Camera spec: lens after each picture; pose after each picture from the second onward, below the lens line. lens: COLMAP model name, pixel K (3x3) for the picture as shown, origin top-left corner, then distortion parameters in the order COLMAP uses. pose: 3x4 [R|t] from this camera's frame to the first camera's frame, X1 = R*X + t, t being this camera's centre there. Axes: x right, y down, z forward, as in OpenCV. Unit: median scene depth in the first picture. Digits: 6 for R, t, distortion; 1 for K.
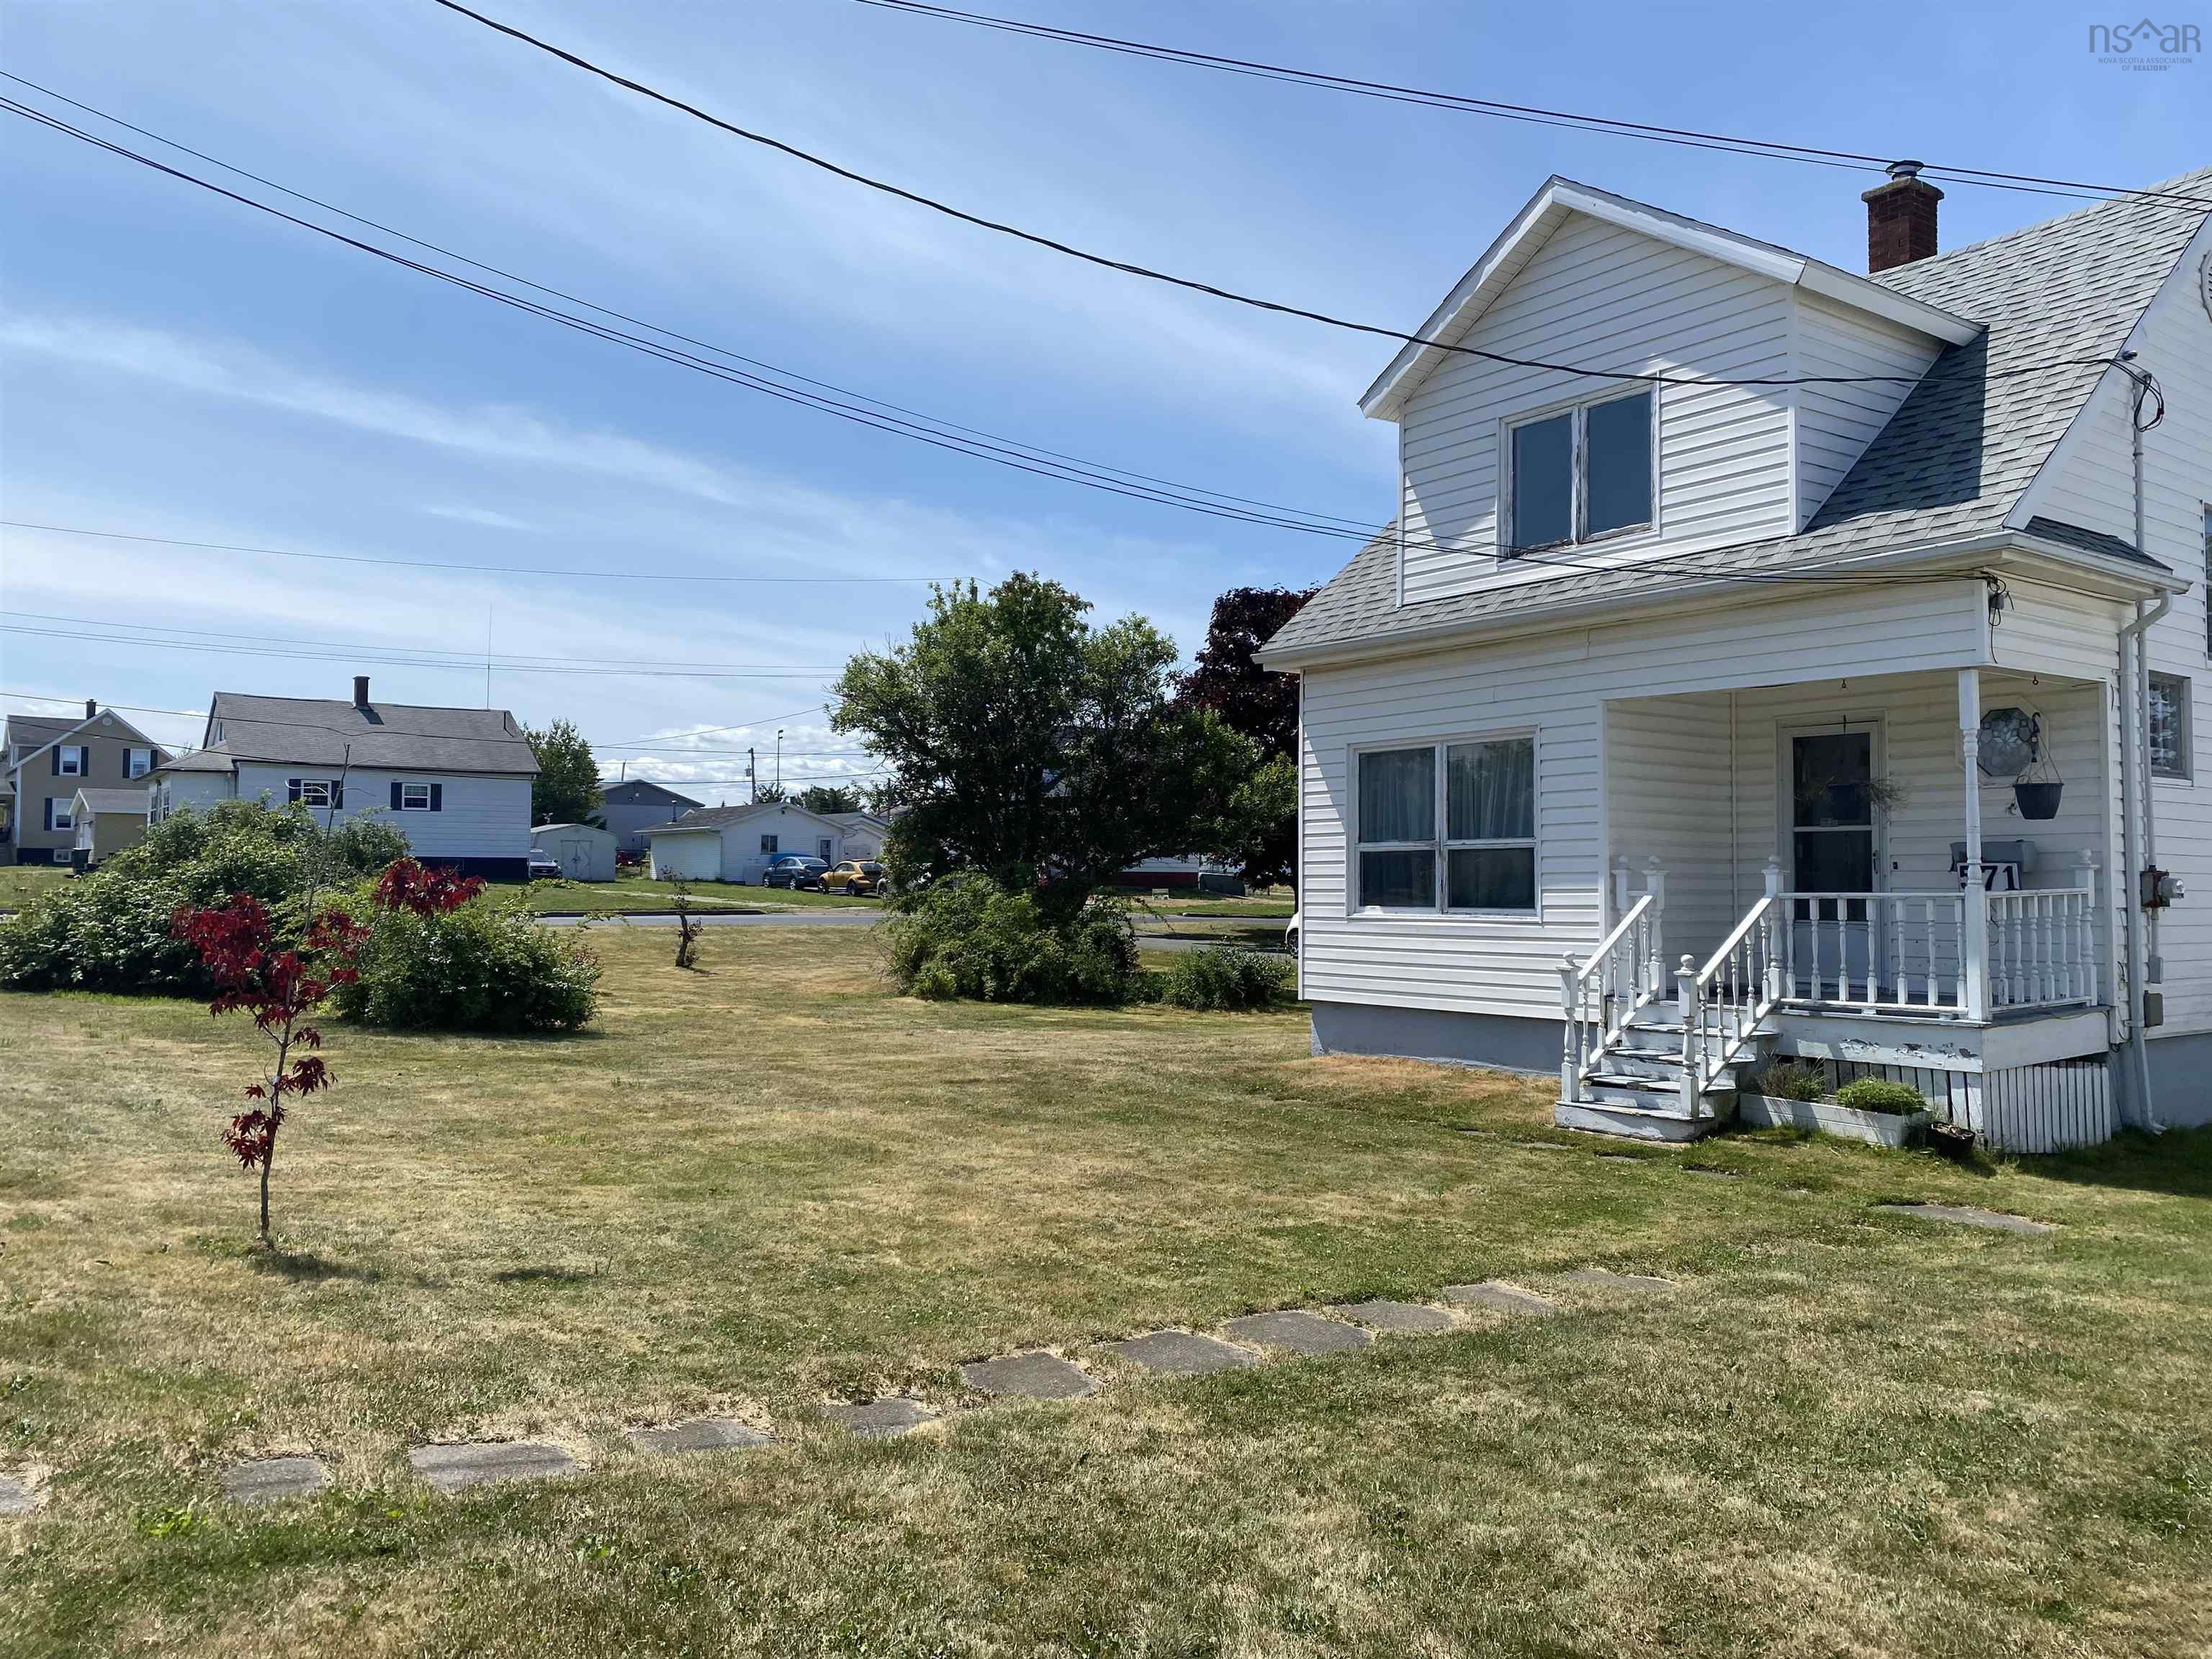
lens RADIAL K [[1690.0, 0, 1120.8], [0, 1690.0, 840.1], [0, 0, 1]] dist [0.058767, -0.068626]
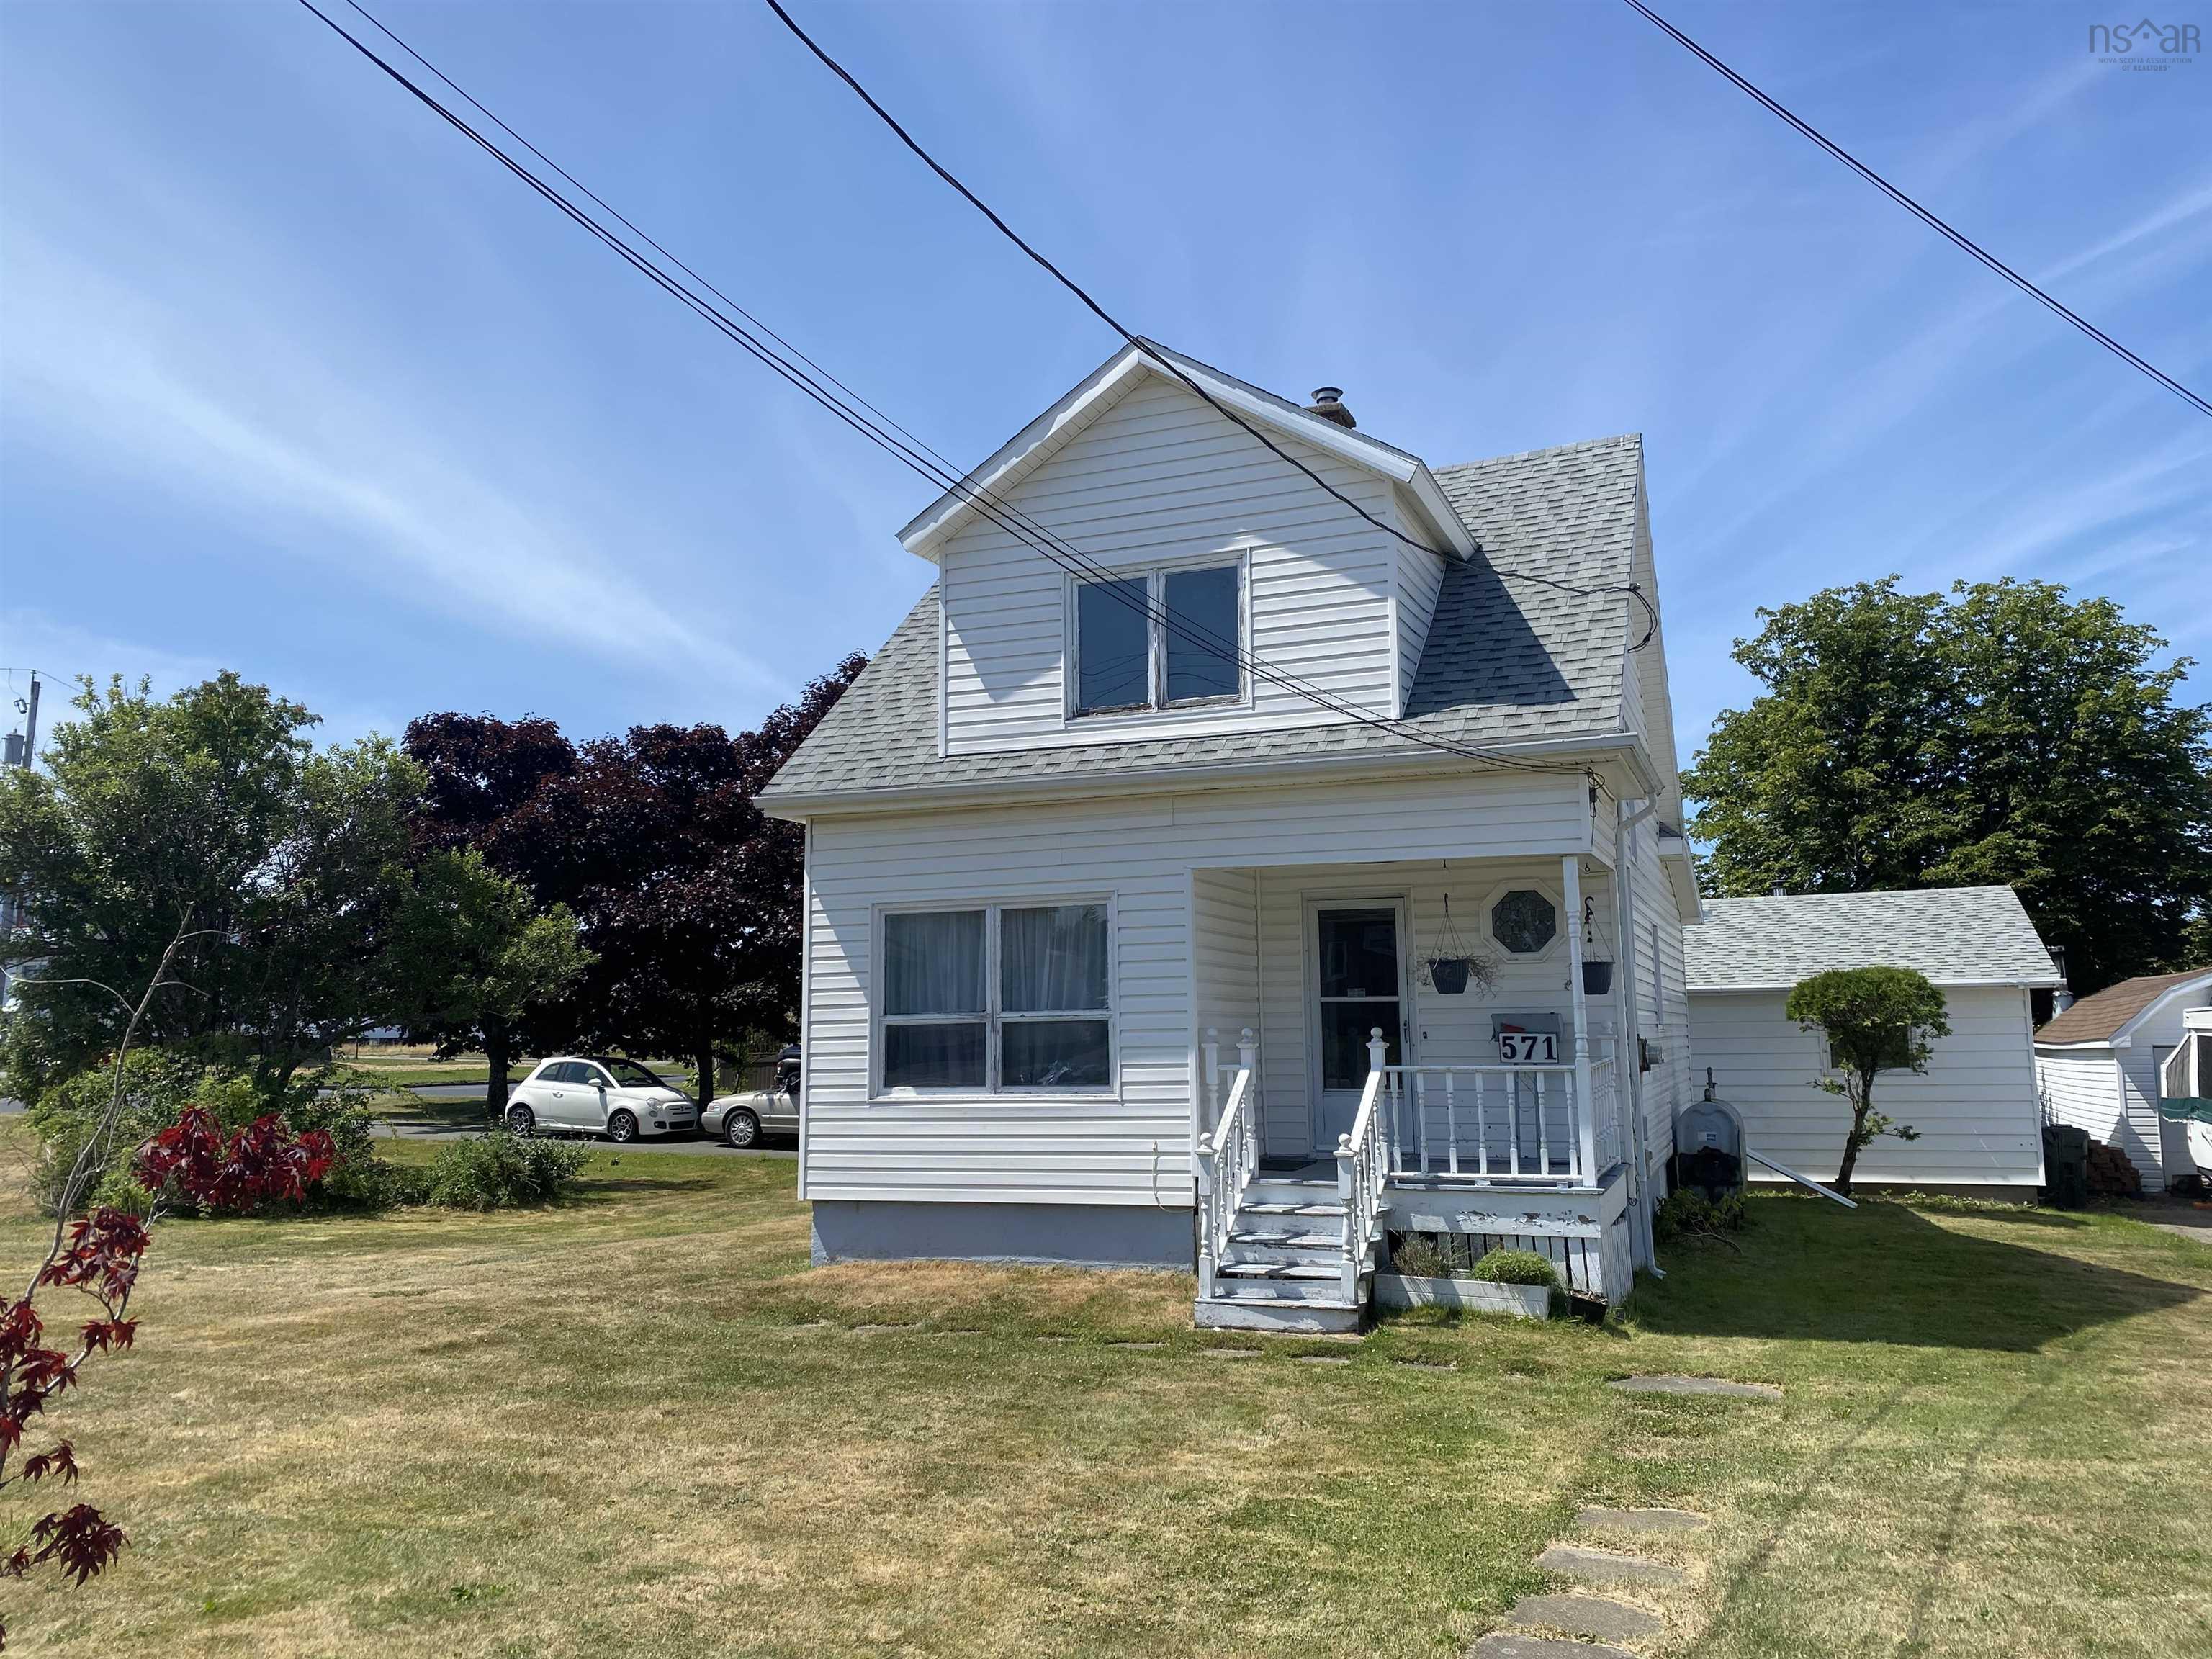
lens RADIAL K [[1690.0, 0, 1124.8], [0, 1690.0, 804.7], [0, 0, 1]] dist [0.058767, -0.068626]
pose [[0.852616, 0.054140, 0.519726, -0.249443], [0.002457, 0.994192, -0.107597, -0.014083], [-0.522533, 0.093015, 0.847530, 0.189837]]
